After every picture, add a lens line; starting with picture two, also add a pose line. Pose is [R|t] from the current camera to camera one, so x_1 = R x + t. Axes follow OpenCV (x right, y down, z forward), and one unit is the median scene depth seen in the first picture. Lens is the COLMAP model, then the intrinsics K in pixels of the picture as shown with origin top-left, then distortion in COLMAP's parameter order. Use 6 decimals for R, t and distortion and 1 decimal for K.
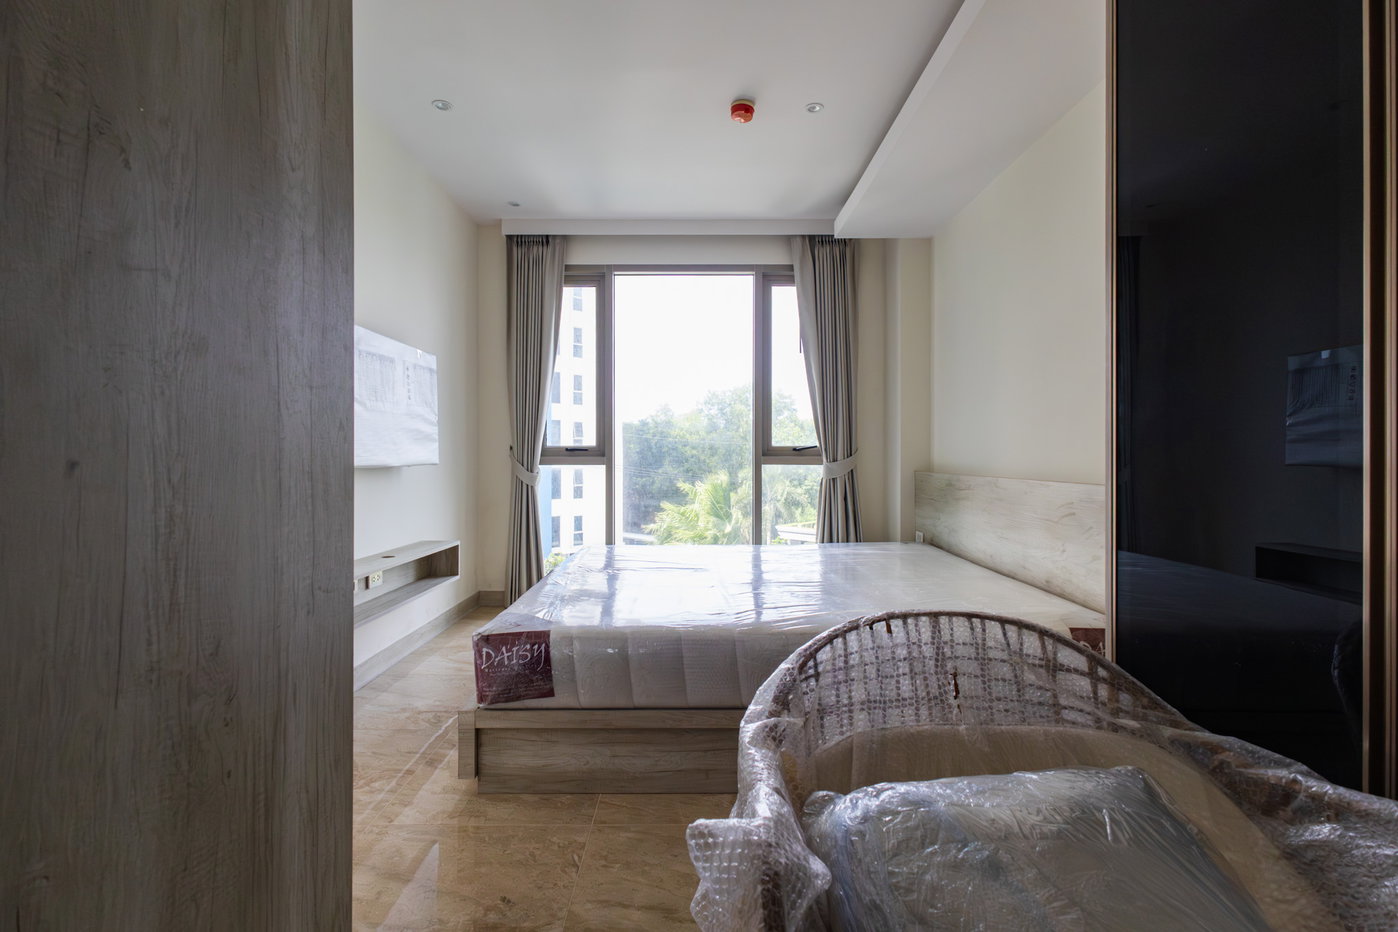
lens RADIAL K [[647.7, 0, 694.8], [0, 647.7, 457.1], [0, 0, 1]] dist [0.000056, 0.000968]
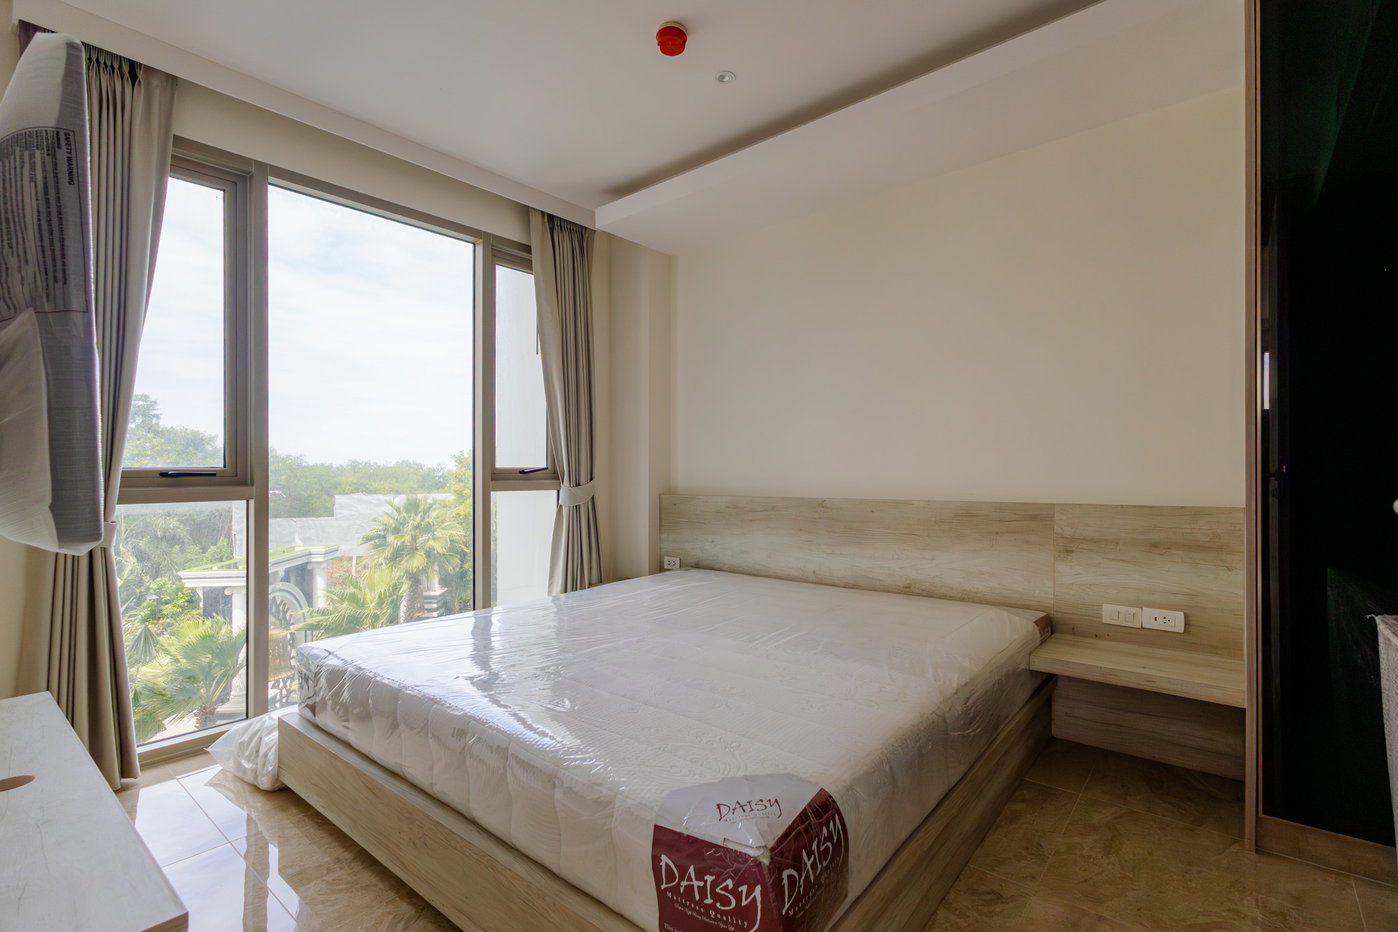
lens RADIAL K [[647.7, 0, 694.6], [0, 647.7, 471.2], [0, 0, 1]] dist [0.000056, 0.000968]
pose [[0.640203, -0.004252, 0.768194, -0.338386], [0.009360, 0.999954, -0.002265, -0.009280], [-0.768148, 0.008640, 0.640213, 0.320950]]
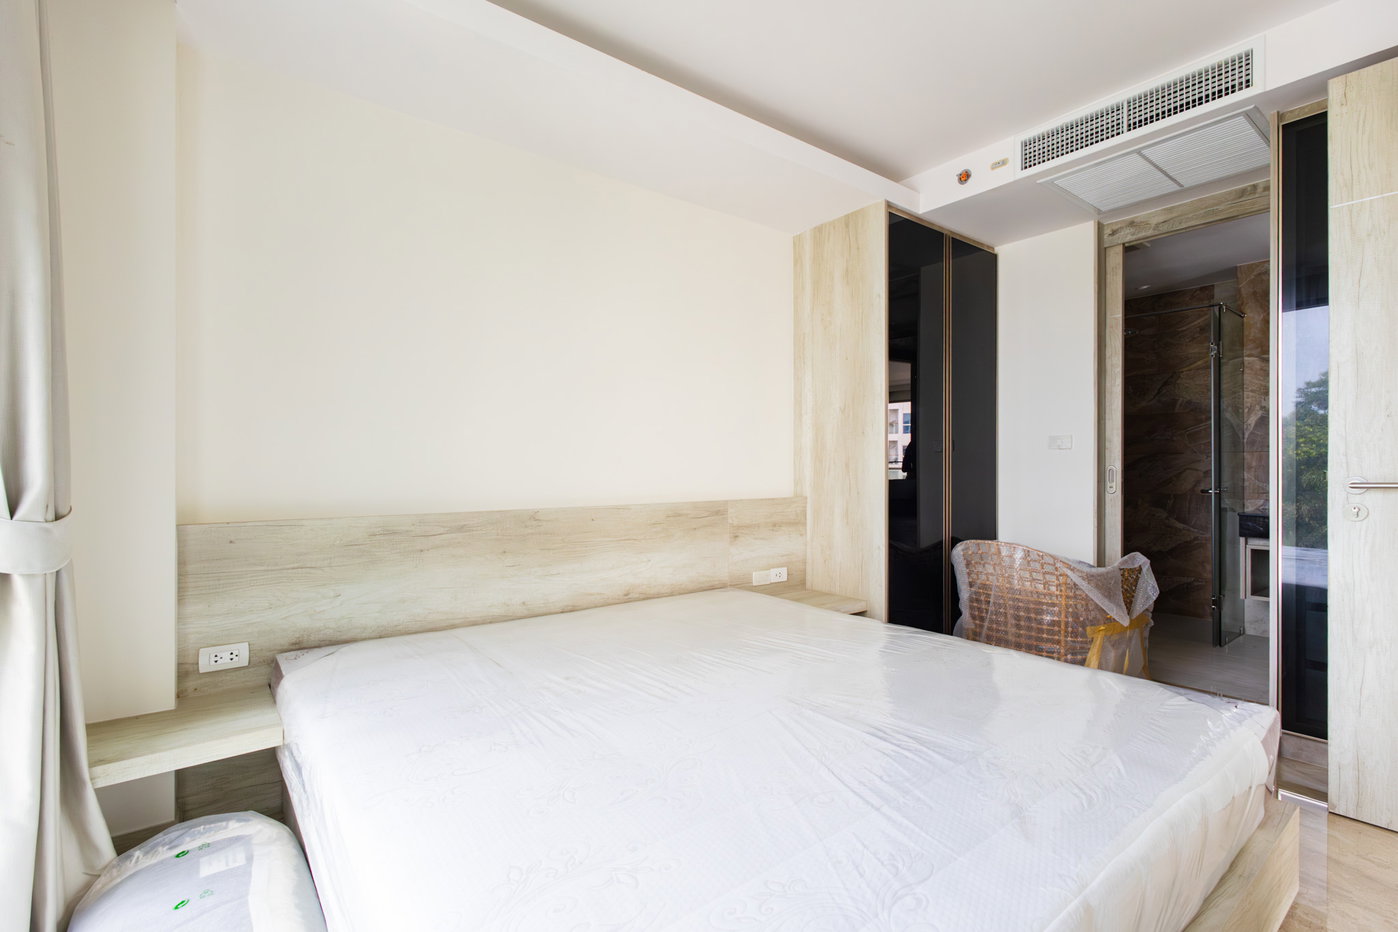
lens RADIAL K [[647.7, 0, 698.1], [0, 647.7, 470.0], [0, 0, 1]] dist [0.000056, 0.000968]
pose [[-0.621505, -0.003113, 0.783404, -0.238032], [0.004419, 0.999962, 0.007479, -0.018562], [-0.783398, 0.008110, -0.621468, 0.927745]]
